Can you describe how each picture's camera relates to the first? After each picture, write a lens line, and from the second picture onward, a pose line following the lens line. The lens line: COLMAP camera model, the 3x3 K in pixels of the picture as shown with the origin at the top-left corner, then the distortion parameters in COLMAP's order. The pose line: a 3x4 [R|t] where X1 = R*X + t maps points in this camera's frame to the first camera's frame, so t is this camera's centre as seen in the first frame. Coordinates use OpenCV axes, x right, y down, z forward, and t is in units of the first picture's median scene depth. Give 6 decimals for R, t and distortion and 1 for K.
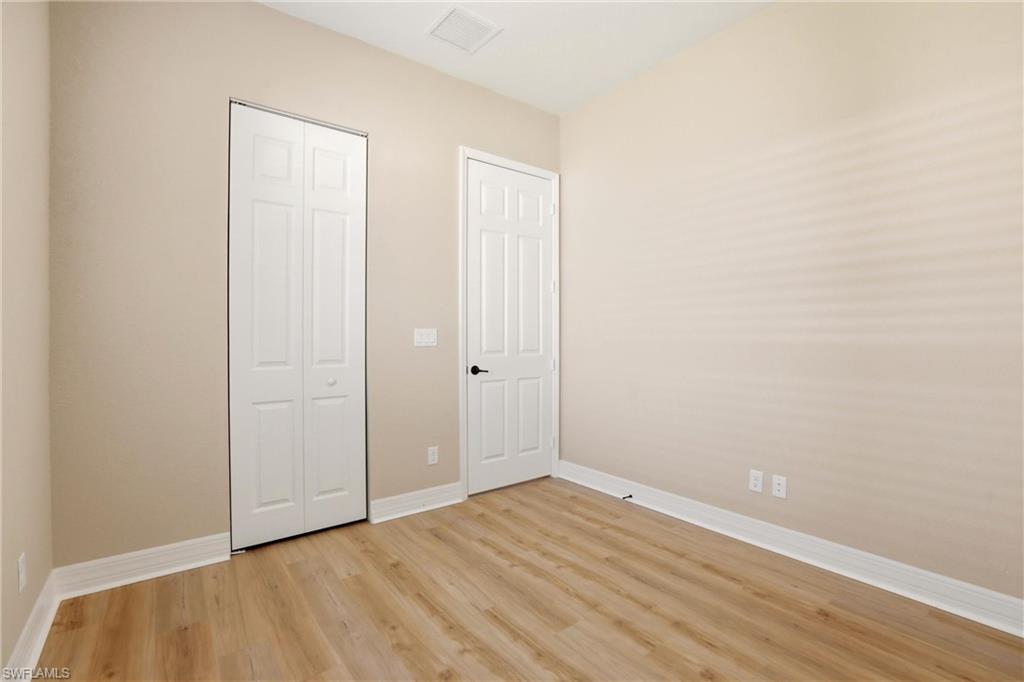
lens RADIAL K [[468.9, 0, 510.6], [0, 468.9, 343.3], [0, 0, 1]] dist [-0.020553, 0.003993]
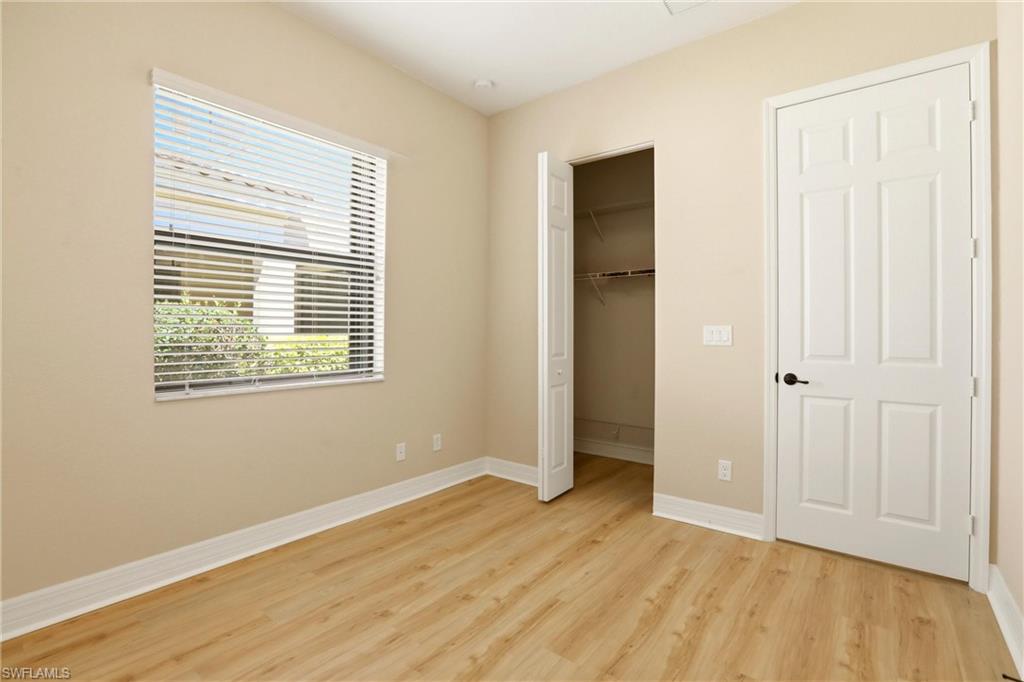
lens RADIAL K [[468.9, 0, 525.4], [0, 468.9, 332.5], [0, 0, 1]] dist [-0.020553, 0.003993]
pose [[0.262800, 0.001520, -0.964849, 0.658416], [-0.020343, 0.999785, -0.003966, -0.008303], [0.964636, 0.020670, 0.262774, 0.462386]]
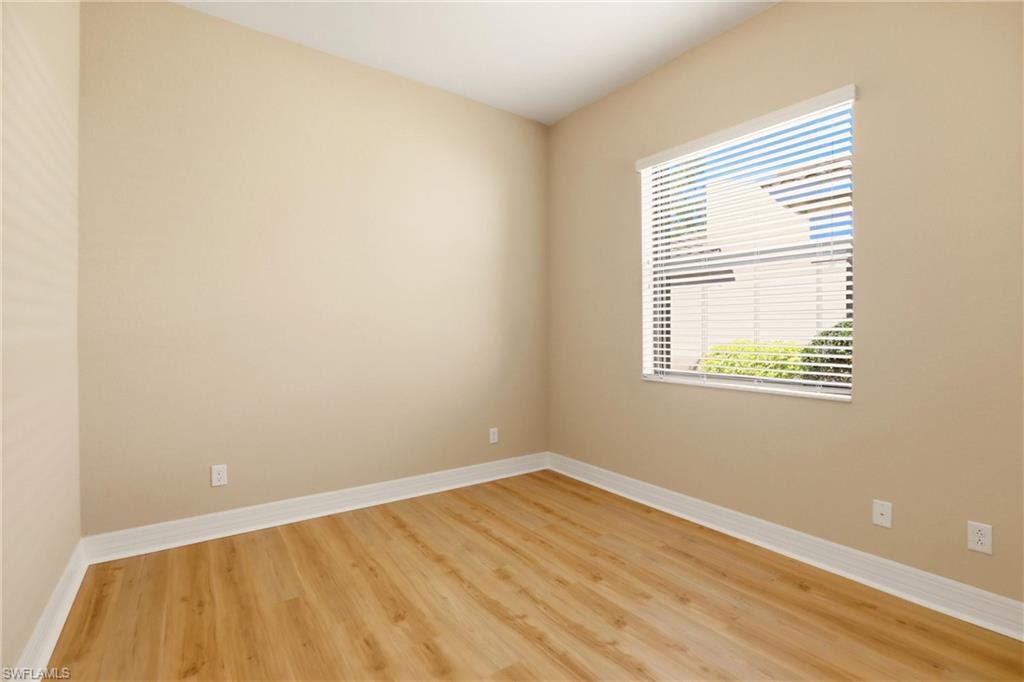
lens RADIAL K [[468.9, 0, 513.7], [0, 468.9, 339.9], [0, 0, 1]] dist [-0.020553, 0.003993]
pose [[-0.999865, -0.004735, 0.015755, 0.065812], [-0.004175, 0.999364, 0.035405, -0.025693], [-0.015913, 0.035334, -0.999249, 1.245075]]
